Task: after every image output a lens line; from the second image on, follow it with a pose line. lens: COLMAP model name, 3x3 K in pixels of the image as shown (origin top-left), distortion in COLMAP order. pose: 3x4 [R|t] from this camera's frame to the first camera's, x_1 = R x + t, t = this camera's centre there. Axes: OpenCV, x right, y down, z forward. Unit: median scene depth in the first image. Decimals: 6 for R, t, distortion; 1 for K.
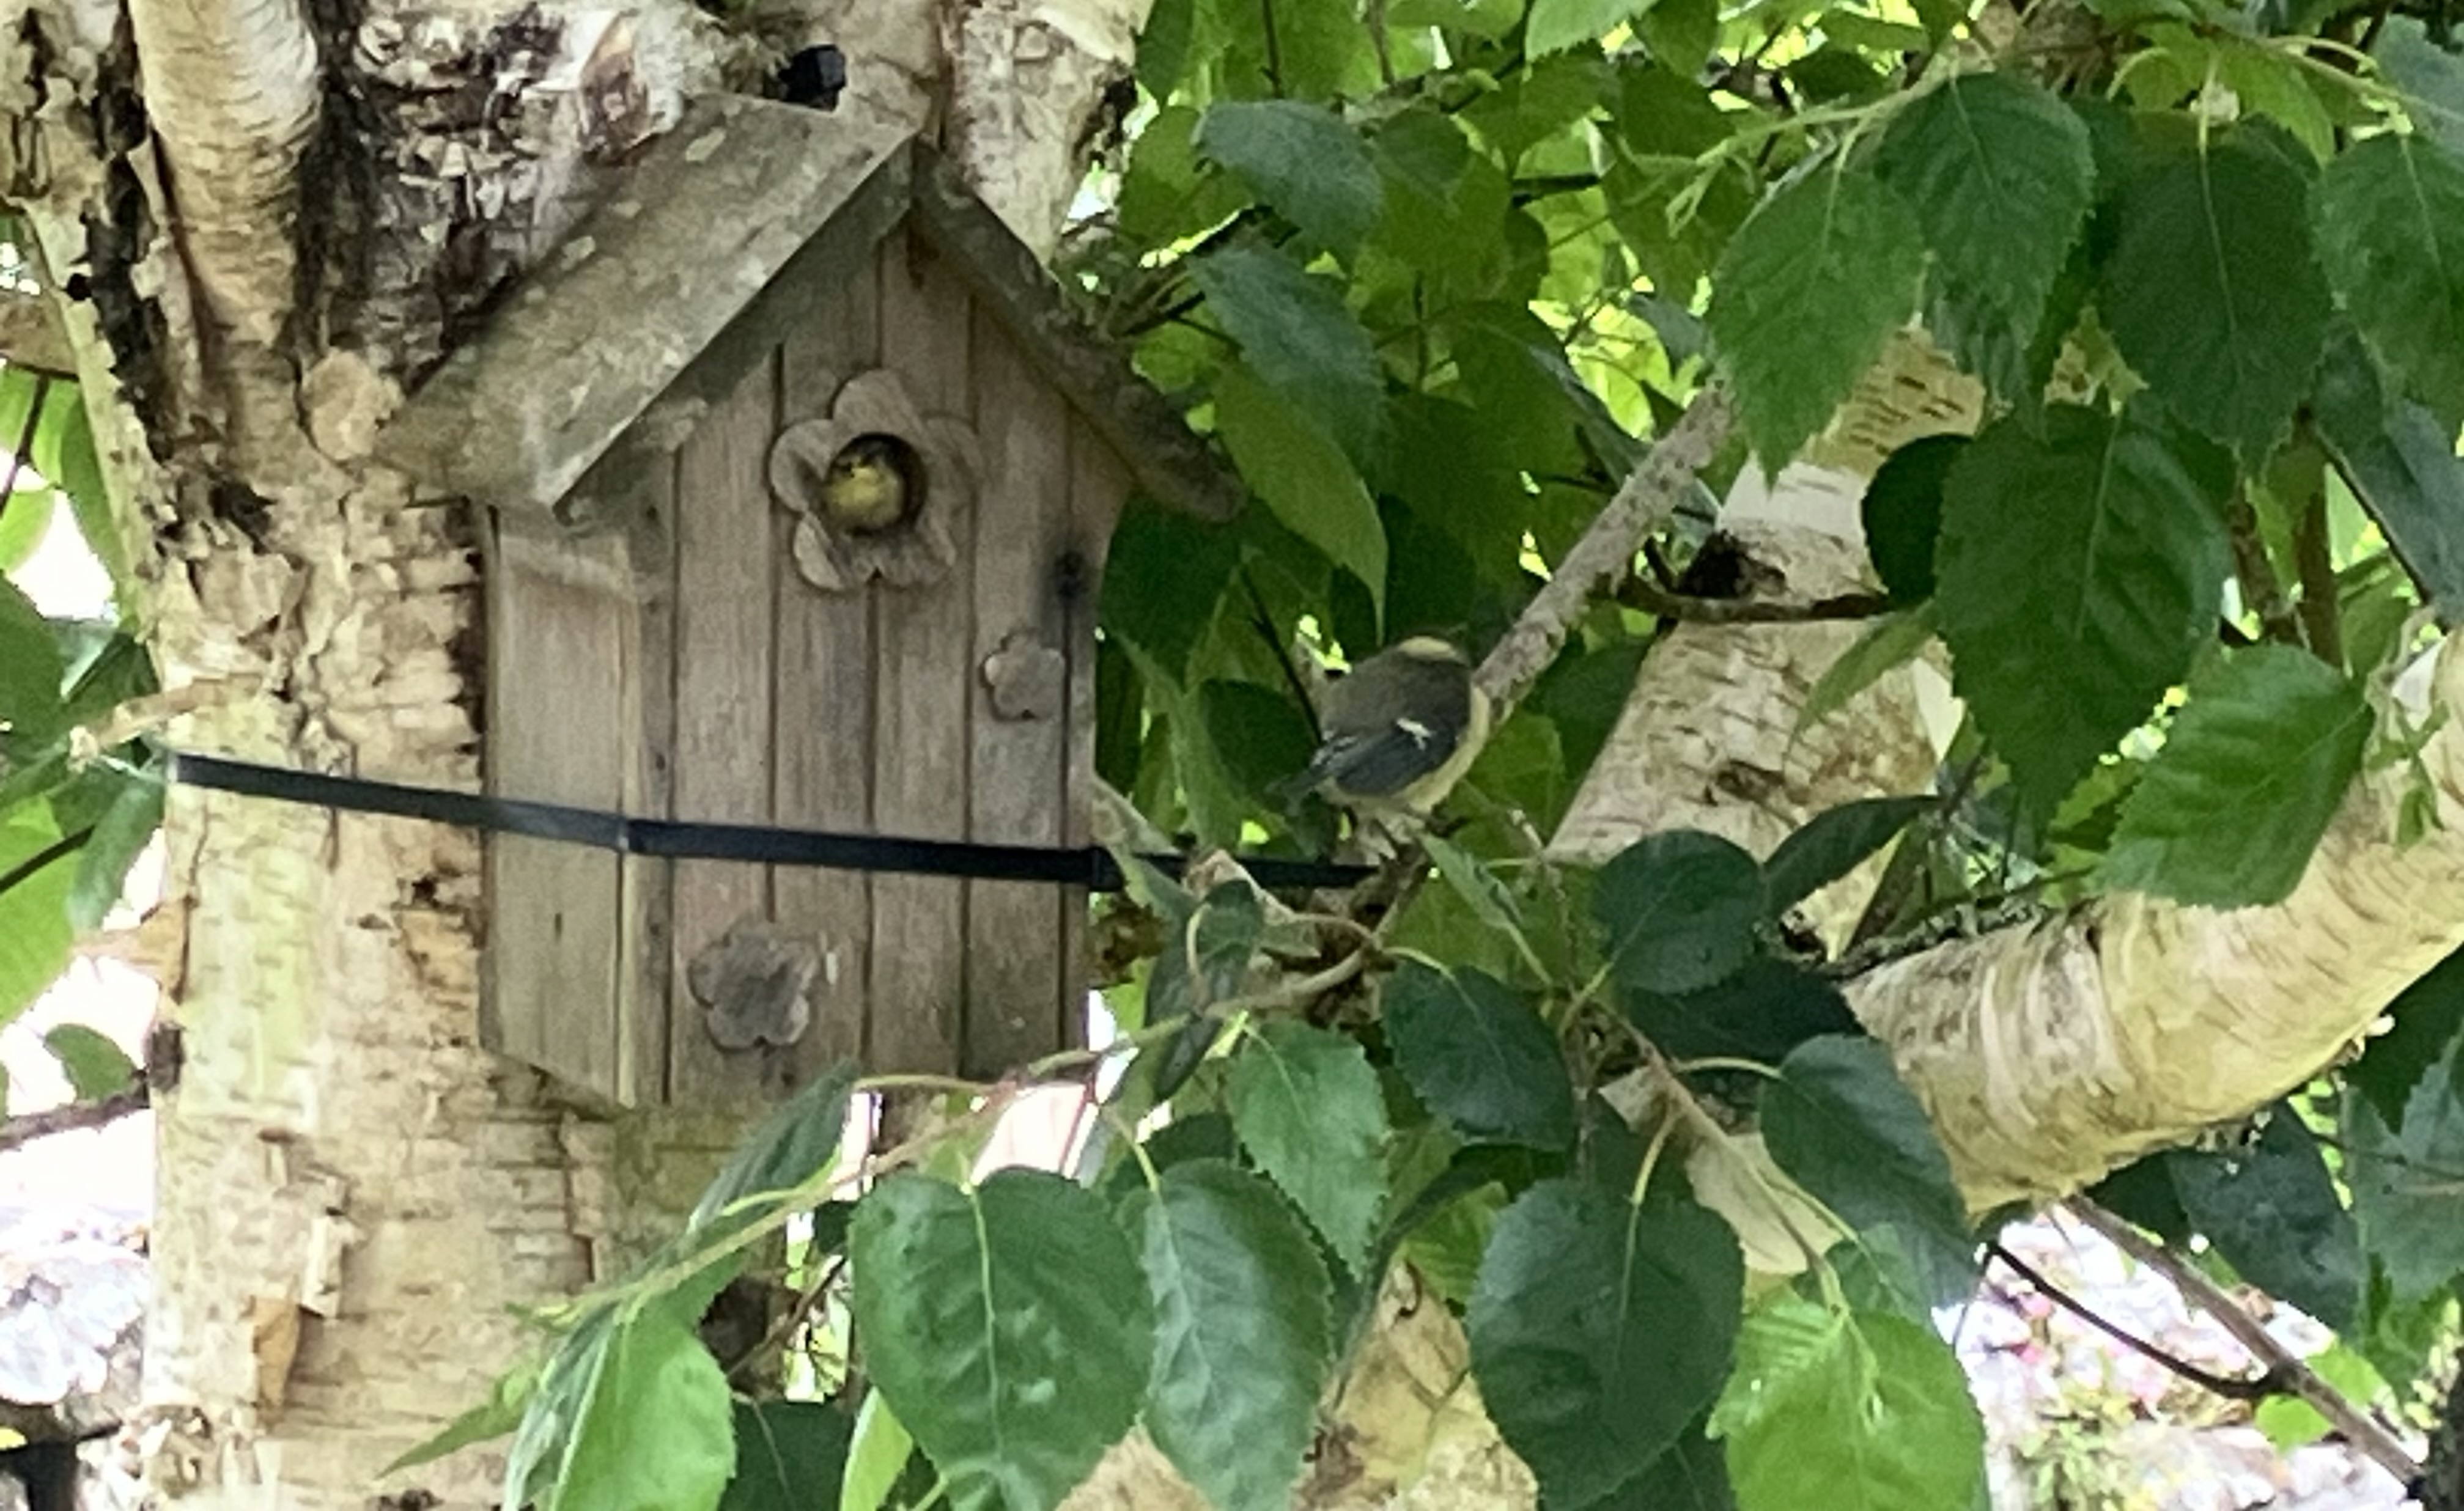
lens RADIAL K [[9692.0, 0, 1244.0], [0, 9692.0, 660.7], [0, 0, 1]] dist [0.386136, 0.000000]
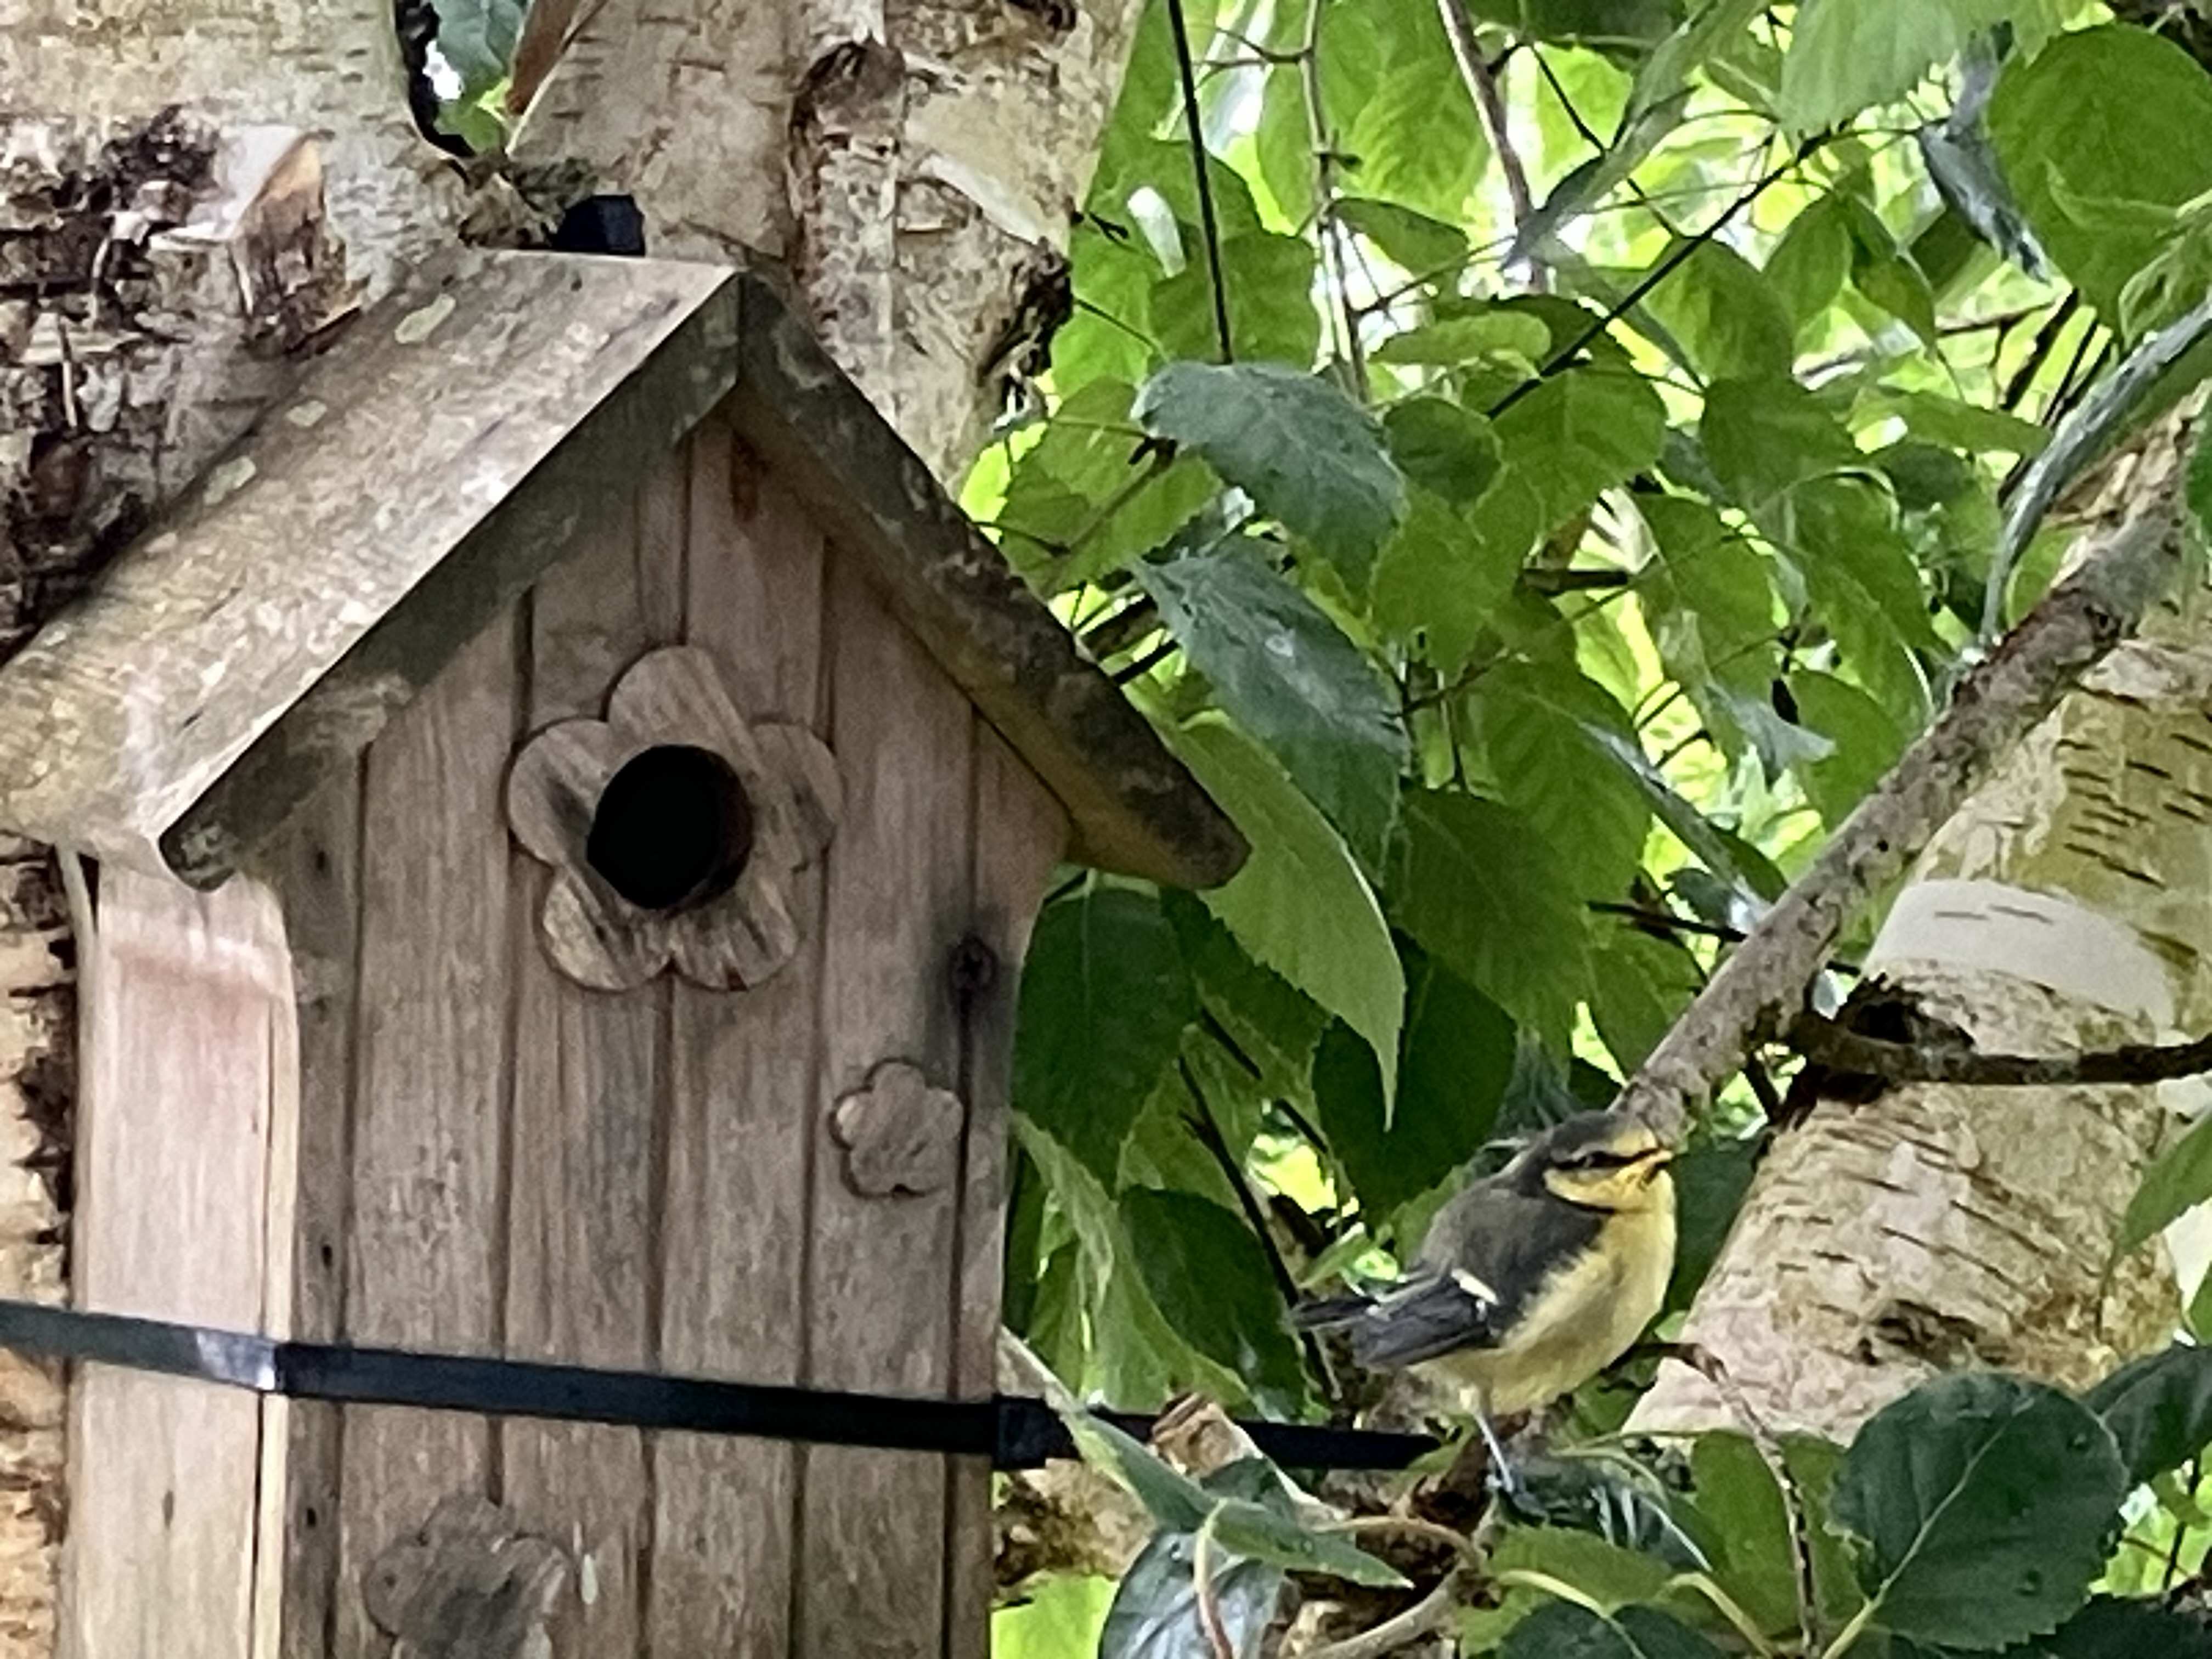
lens RADIAL K [[8792.0, 0, 1108.2], [0, 8792.0, 769.2], [0, 0, 1]] dist [0.332906, 0.000000]
pose [[0.999822, 0.017533, 0.006972, -0.012851], [-0.017093, 0.998123, -0.058814, 0.011543], [-0.007990, 0.058685, 0.998245, 0.403238]]
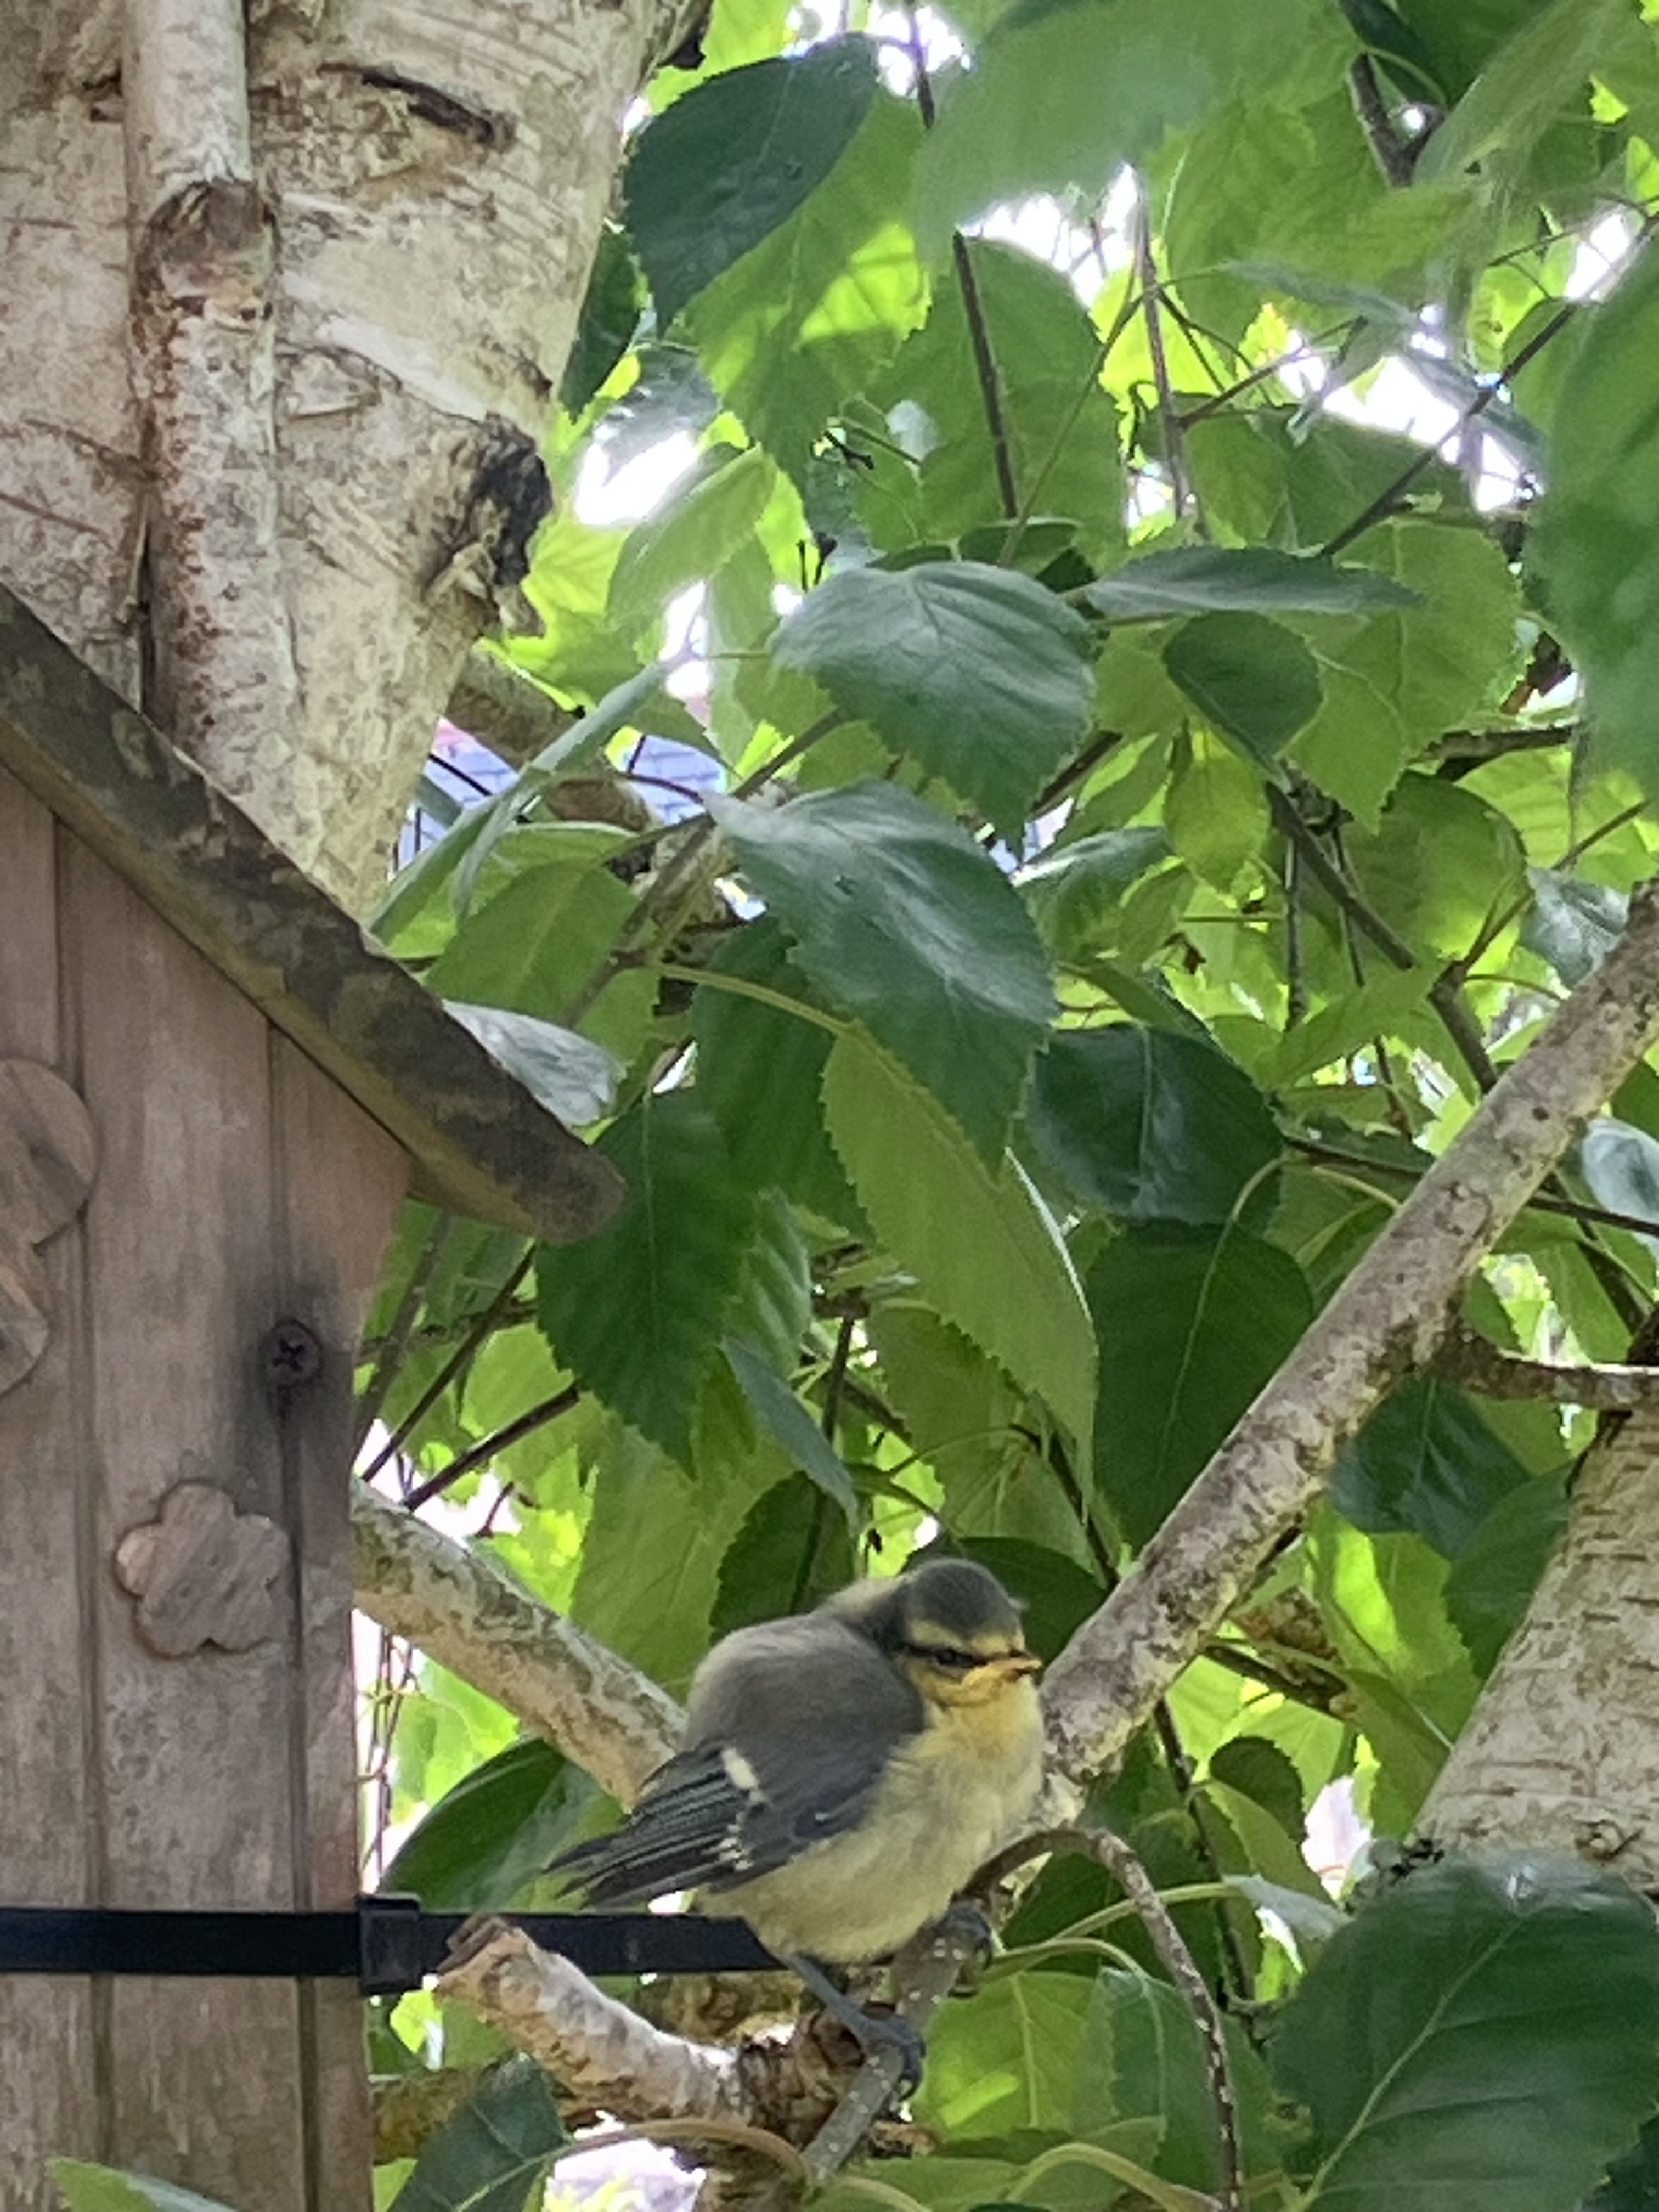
lens RADIAL K [[8792.0, 0, 828.7], [0, 8792.0, 1104.3], [0, 0, 1]] dist [0.332906, 0.000000]
pose [[0.995254, -0.041718, -0.087914, 0.049401], [0.037966, 0.998313, -0.043930, -0.001102], [0.089598, 0.040384, 0.995159, 0.533196]]
